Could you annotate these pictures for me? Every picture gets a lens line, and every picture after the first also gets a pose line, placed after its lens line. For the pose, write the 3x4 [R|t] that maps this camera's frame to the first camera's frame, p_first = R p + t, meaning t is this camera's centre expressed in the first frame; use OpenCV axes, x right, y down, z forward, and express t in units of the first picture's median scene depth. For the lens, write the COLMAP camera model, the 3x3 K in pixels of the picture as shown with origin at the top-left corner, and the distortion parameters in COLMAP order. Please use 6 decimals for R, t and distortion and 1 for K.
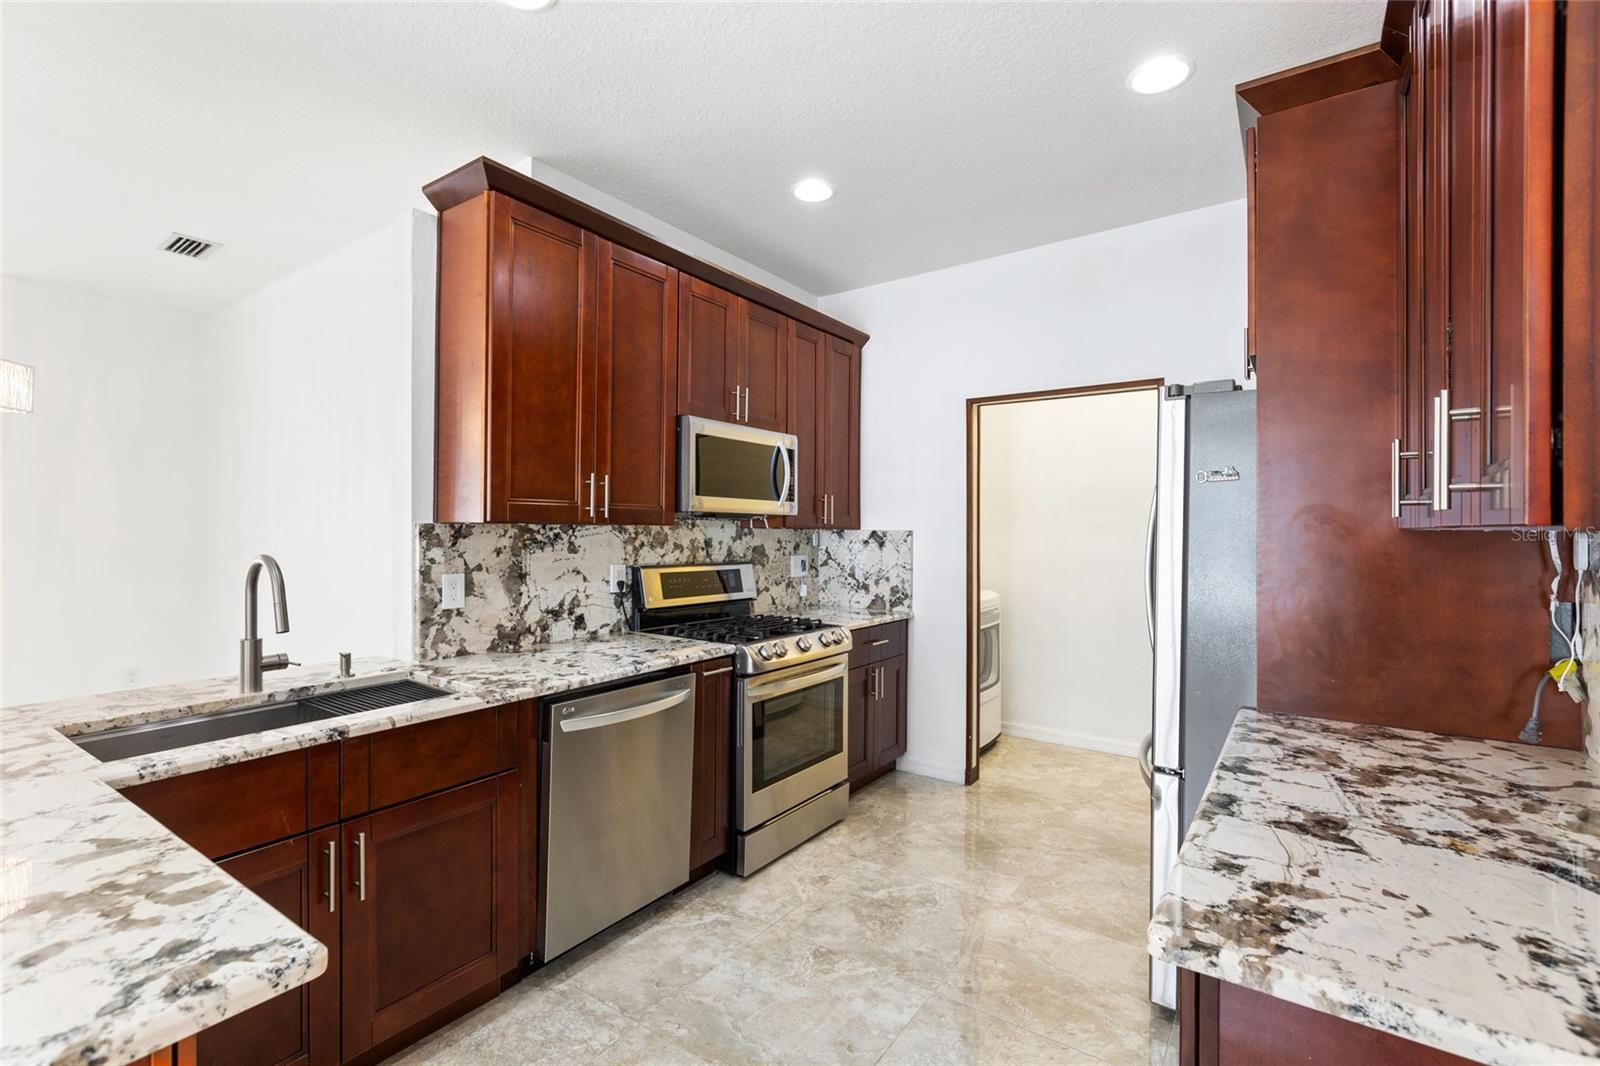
lens RADIAL K [[721.2, 0, 804.9], [0, 721.2, 528.4], [0, 0, 1]] dist [0.005040, -0.001659]
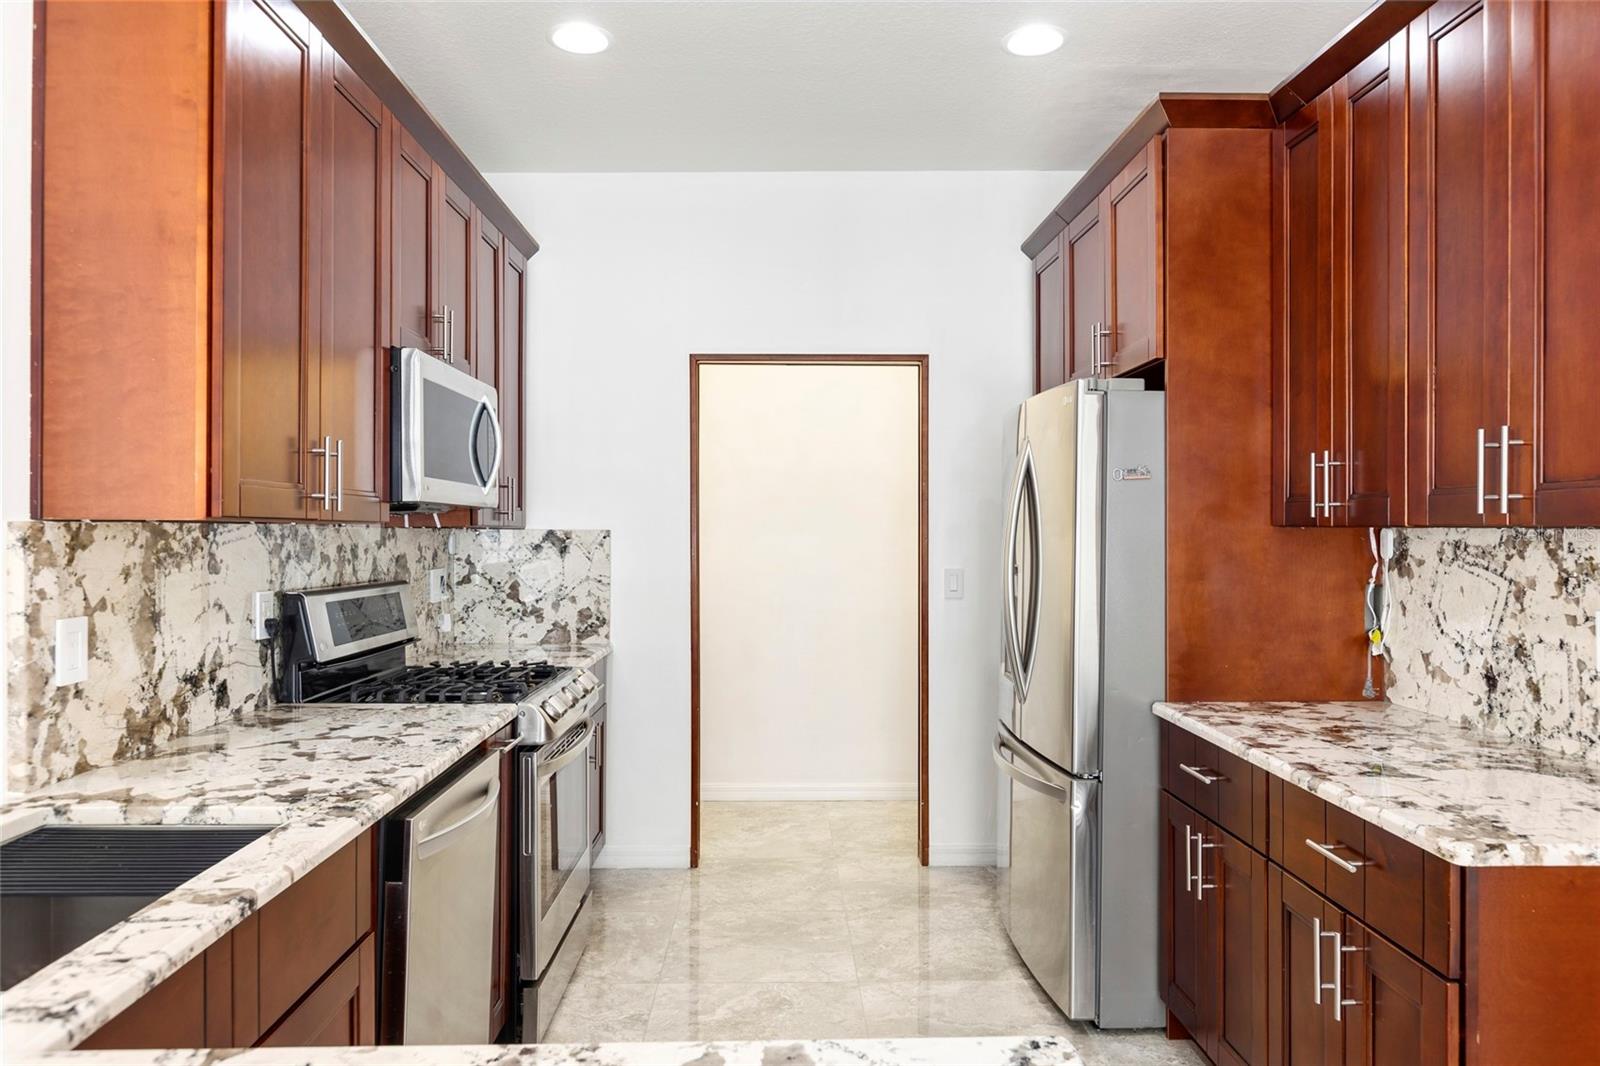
lens RADIAL K [[1063.8, 0, 804.8], [0, 1063.8, 533.4], [0, 0, 1]] dist [0.011276, -0.010035]
pose [[0.802709, -0.007288, 0.596327, -0.466900], [0.002514, 0.999958, 0.008837, -0.003201], [-0.596366, -0.005595, 0.802693, 0.056761]]
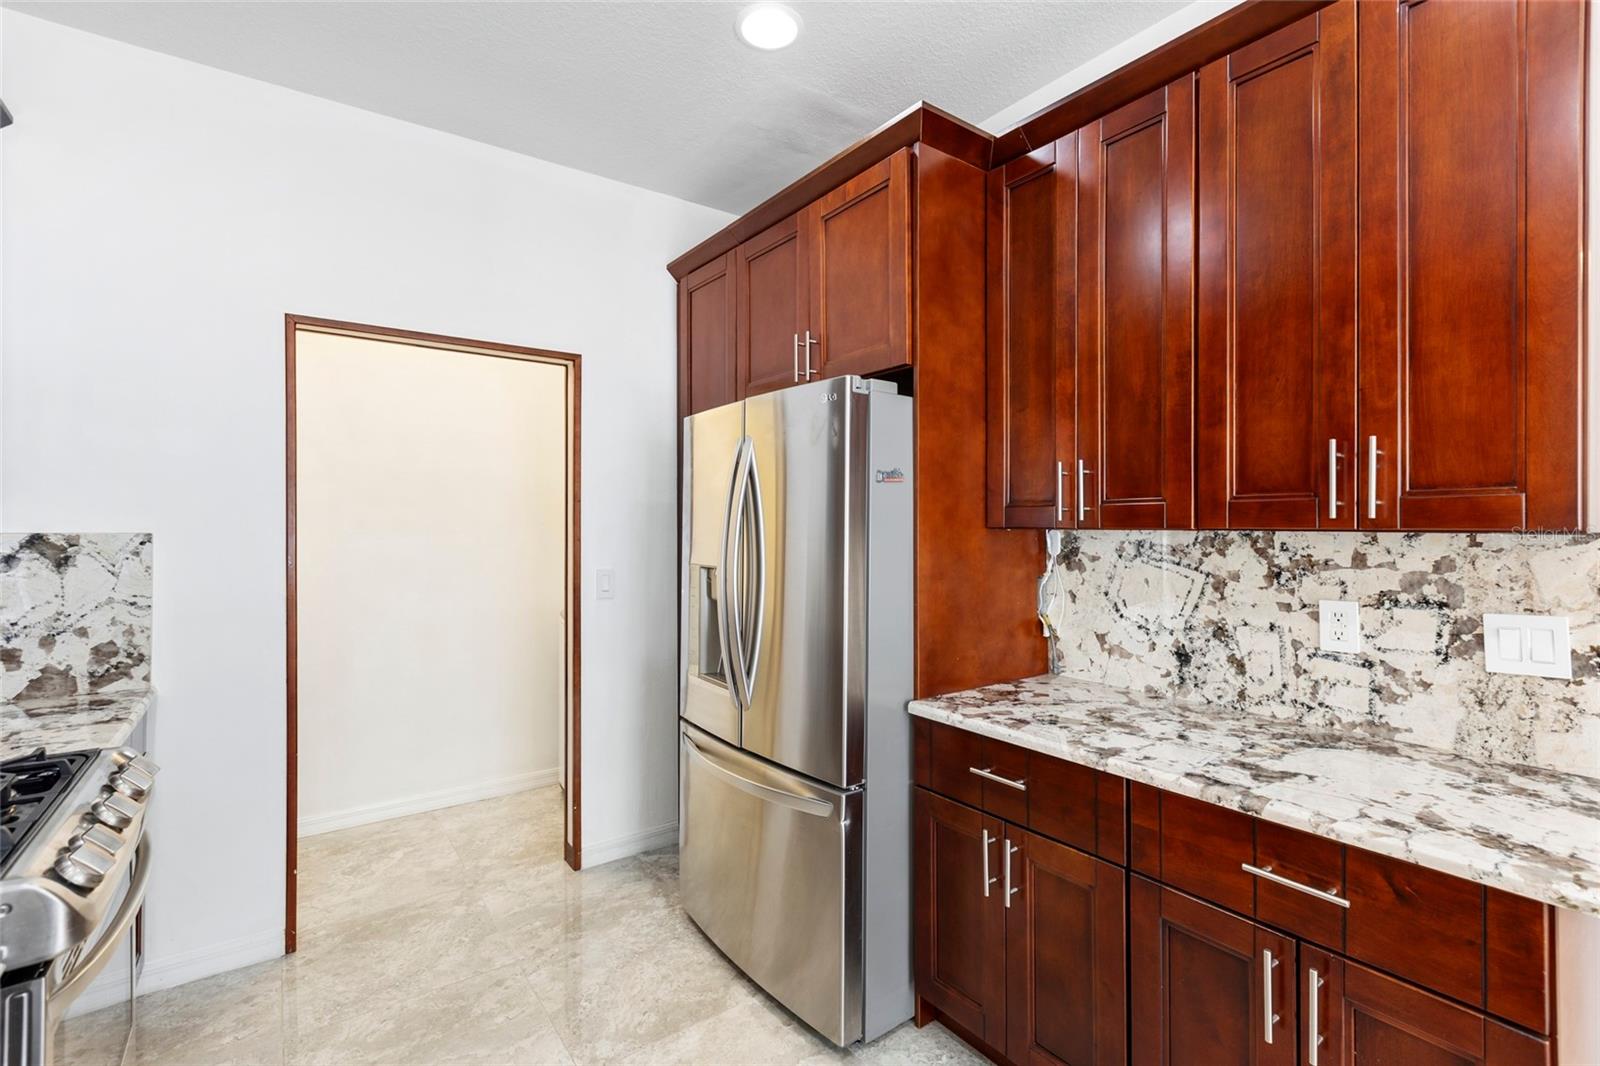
lens RADIAL K [[721.2, 0, 806.1], [0, 721.2, 525.4], [0, 0, 1]] dist [0.005040, -0.001659]
pose [[0.316157, -0.003650, 0.948700, -0.289377], [0.000651, 0.999993, 0.003630, -0.005907], [-0.948707, -0.000530, 0.316157, 0.545515]]
